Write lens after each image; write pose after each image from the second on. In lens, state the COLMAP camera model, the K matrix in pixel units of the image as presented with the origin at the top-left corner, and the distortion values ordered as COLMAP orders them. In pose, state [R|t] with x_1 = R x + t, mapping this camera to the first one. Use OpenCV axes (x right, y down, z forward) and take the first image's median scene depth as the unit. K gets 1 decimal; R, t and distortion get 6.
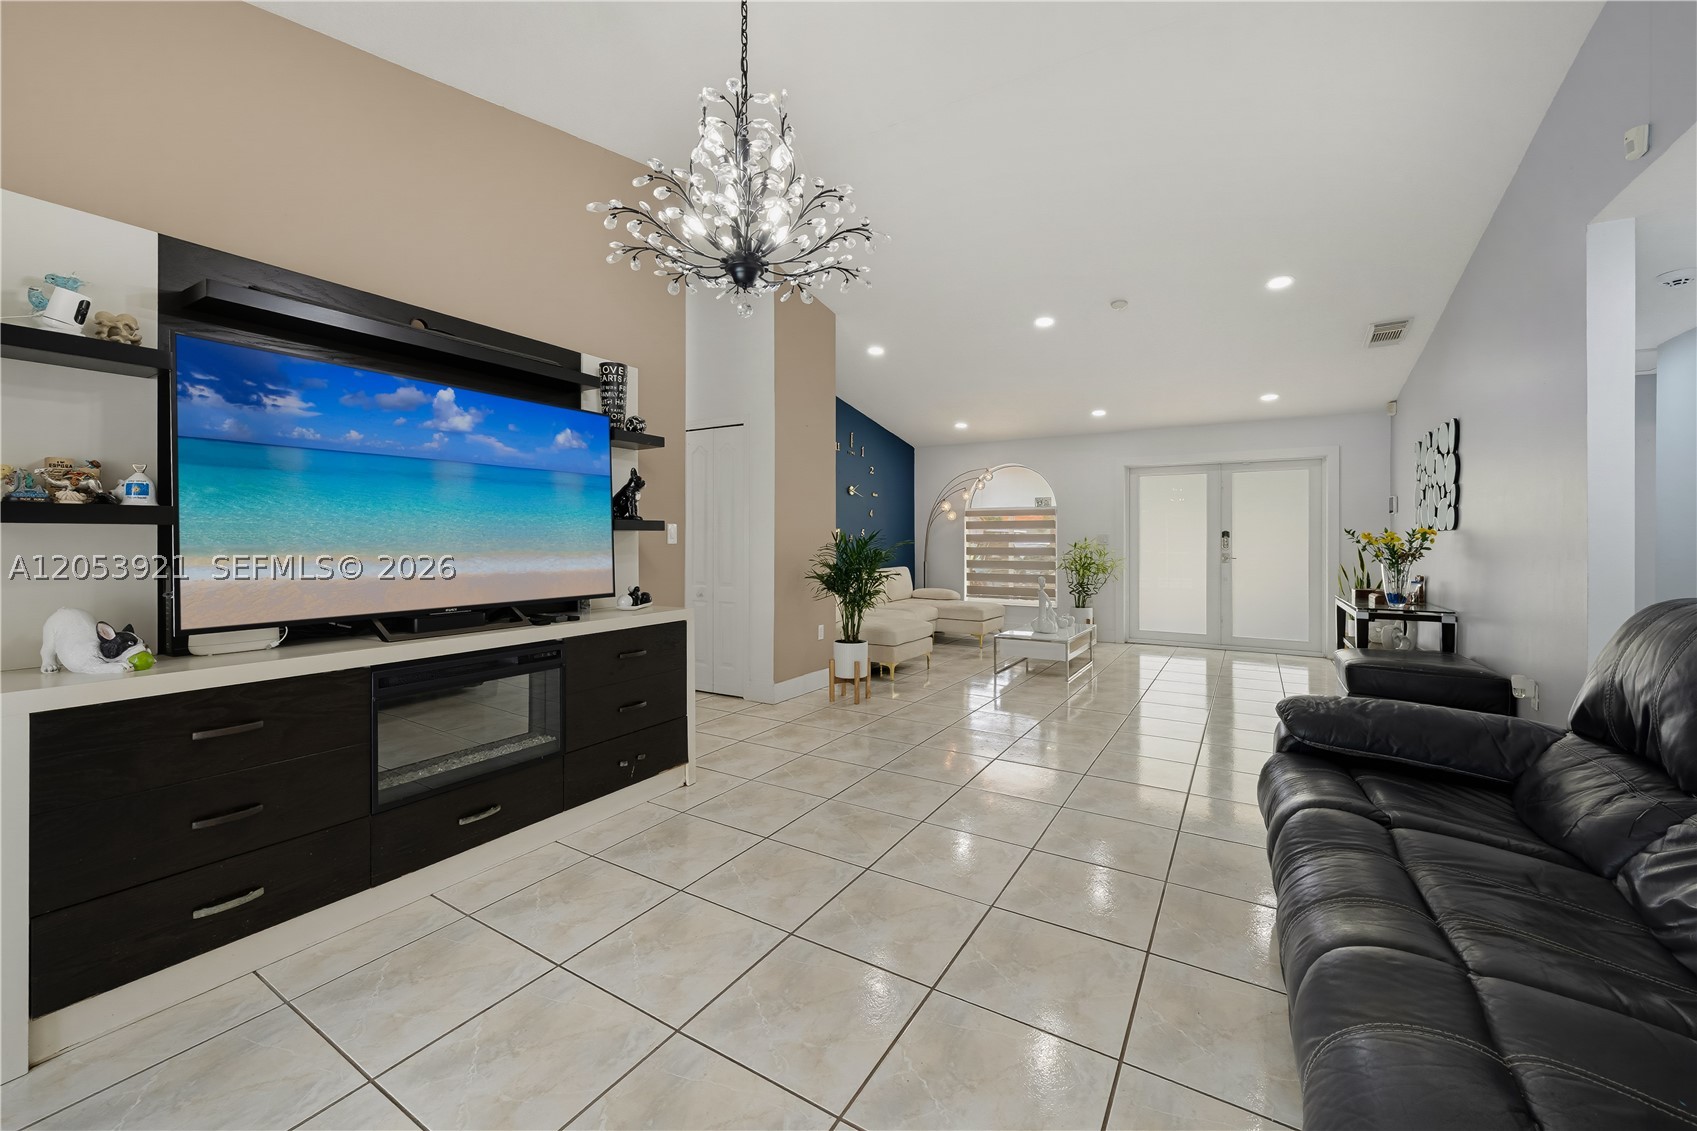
lens RADIAL K [[653.7, 0, 845.3], [0, 653.7, 541.0], [0, 0, 1]] dist [-0.000055, 0.000052]
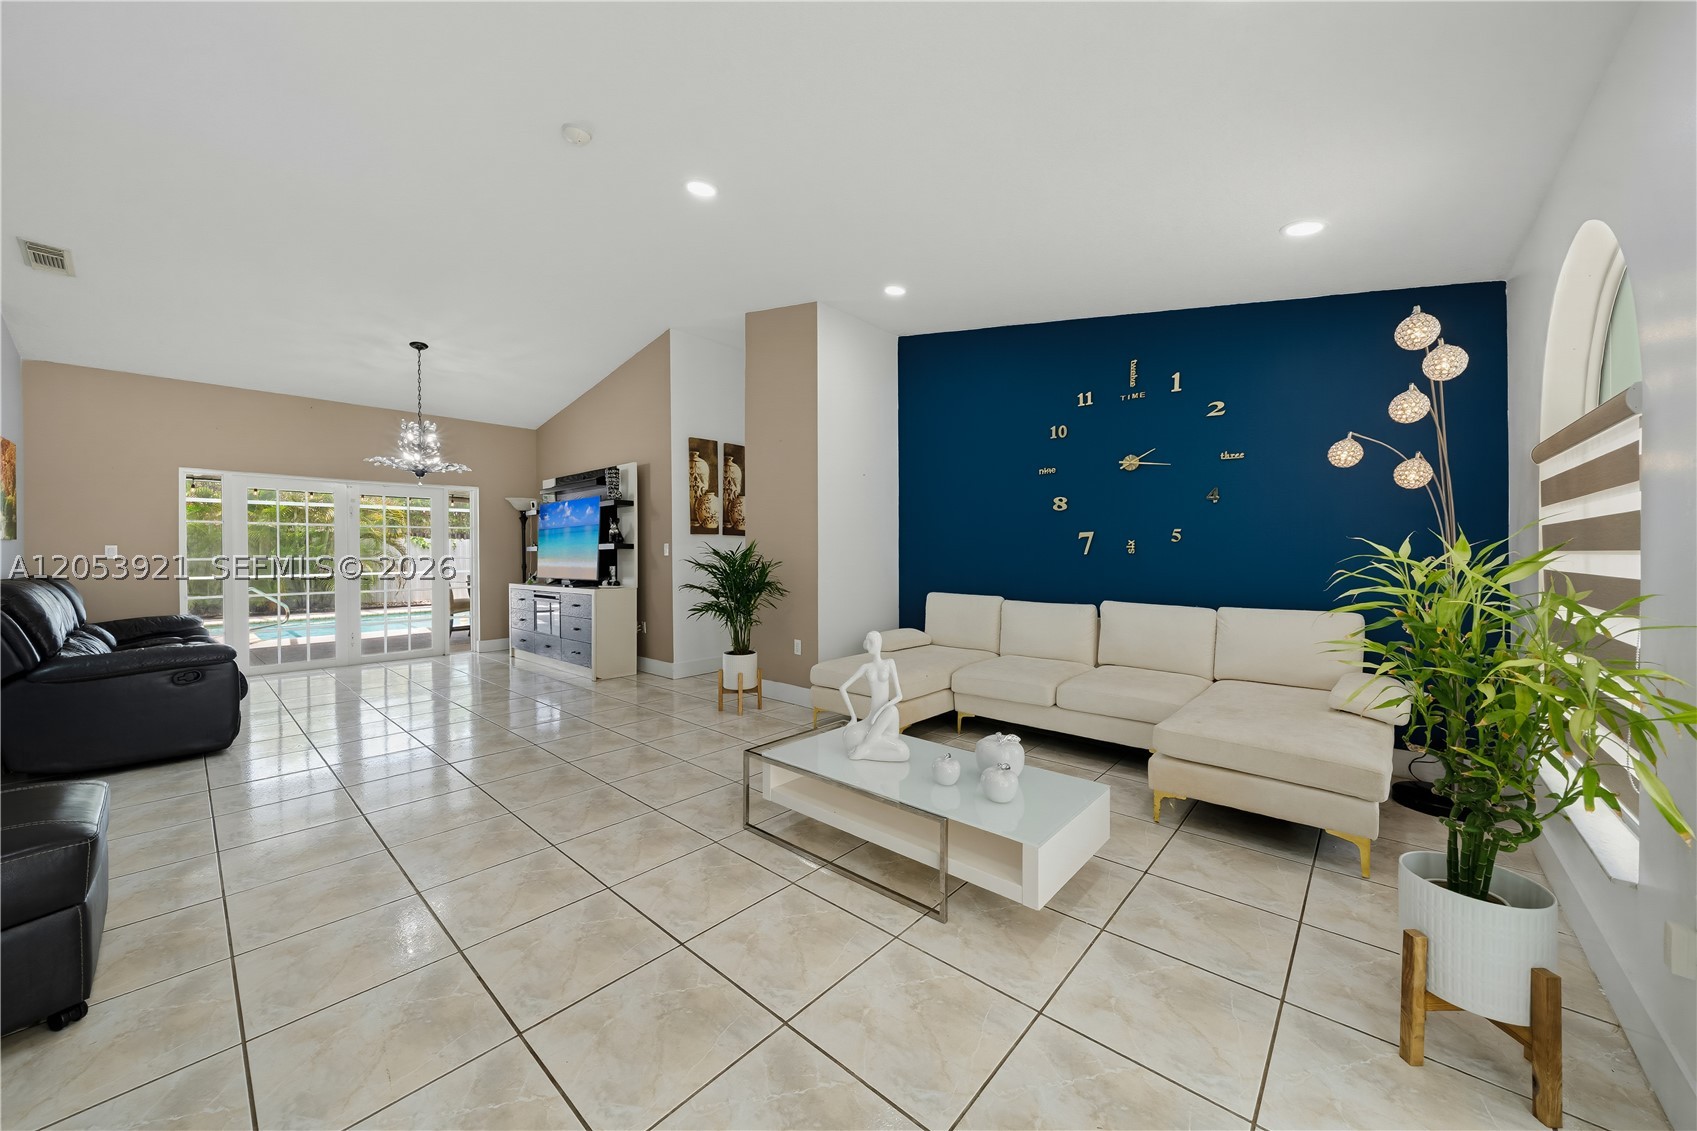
lens RADIAL K [[605.7, 0, 848.5], [0, 605.7, 565.5], [0, 0, 1]] dist [0.000695, 0.000052]
pose [[-0.170732, 0.020728, -0.985099, 1.576492], [0.005955, 0.999782, 0.020004, 0.001116], [0.985300, -0.002451, -0.170818, 2.314537]]
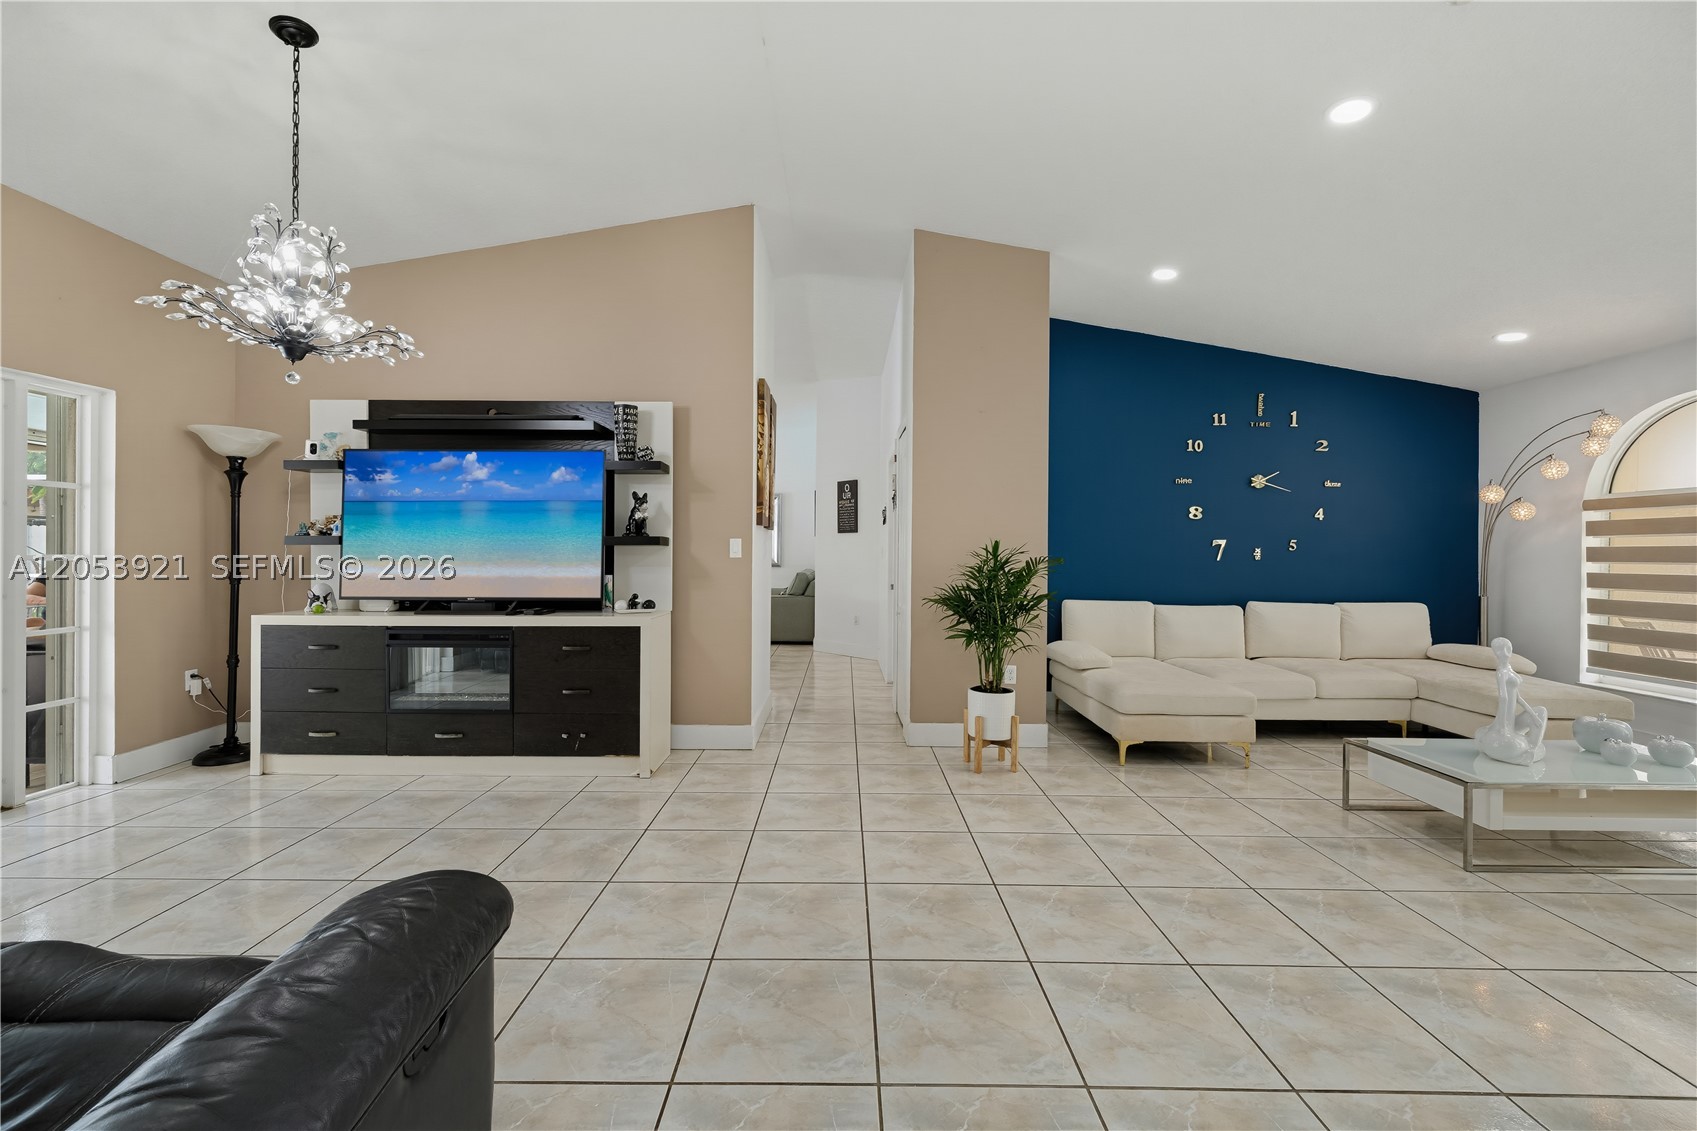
lens RADIAL K [[681.0, 0, 845.8], [0, 681.0, 554.6], [0, 0, 1]] dist [0.000453, 0.000015]
pose [[0.531311, 0.002443, -0.847173, 1.016625], [-0.006124, 0.999981, -0.000957, -0.000694], [0.847155, 0.005696, 0.531316, 0.764860]]
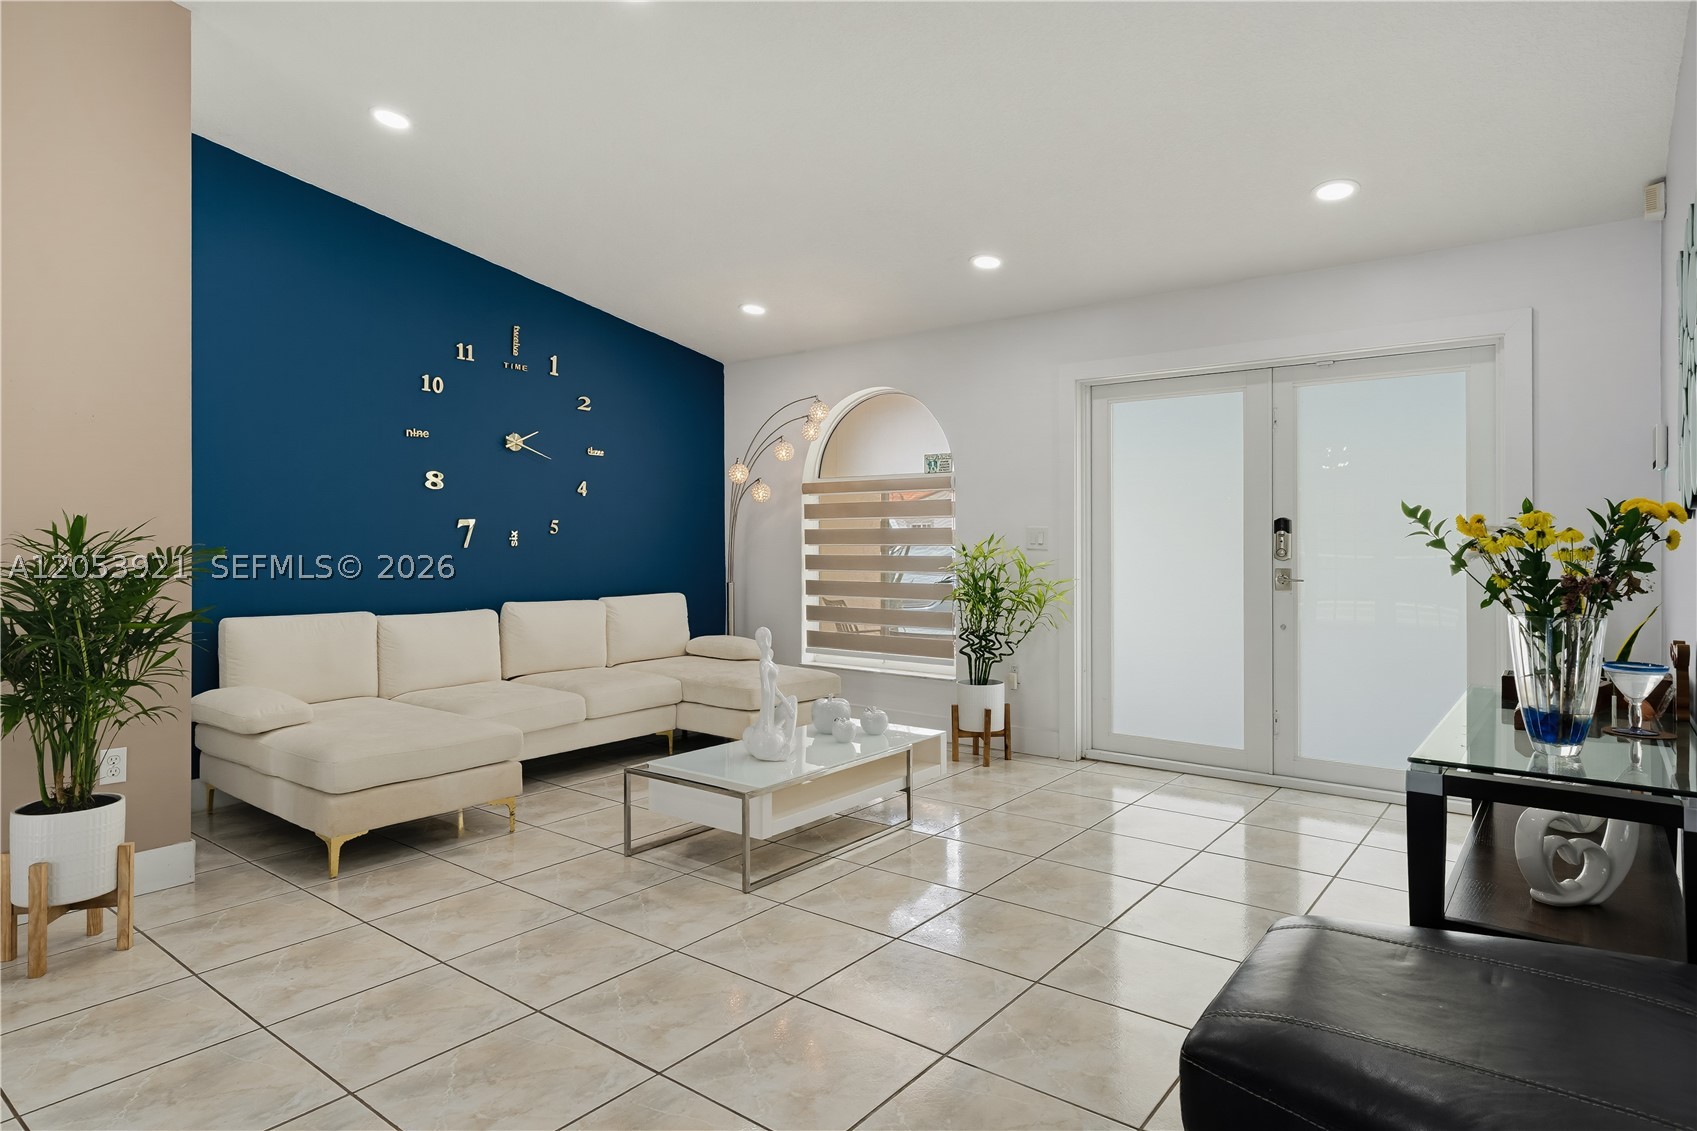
lens RADIAL K [[943.6, 0, 842.6], [0, 943.6, 539.2], [0, 0, 1]] dist [-0.000454, -0.000199]
pose [[0.993960, -0.004939, -0.109633, 0.919248], [0.004641, 0.999985, -0.002971, -0.001029], [0.109646, 0.002444, 0.993968, 0.856553]]
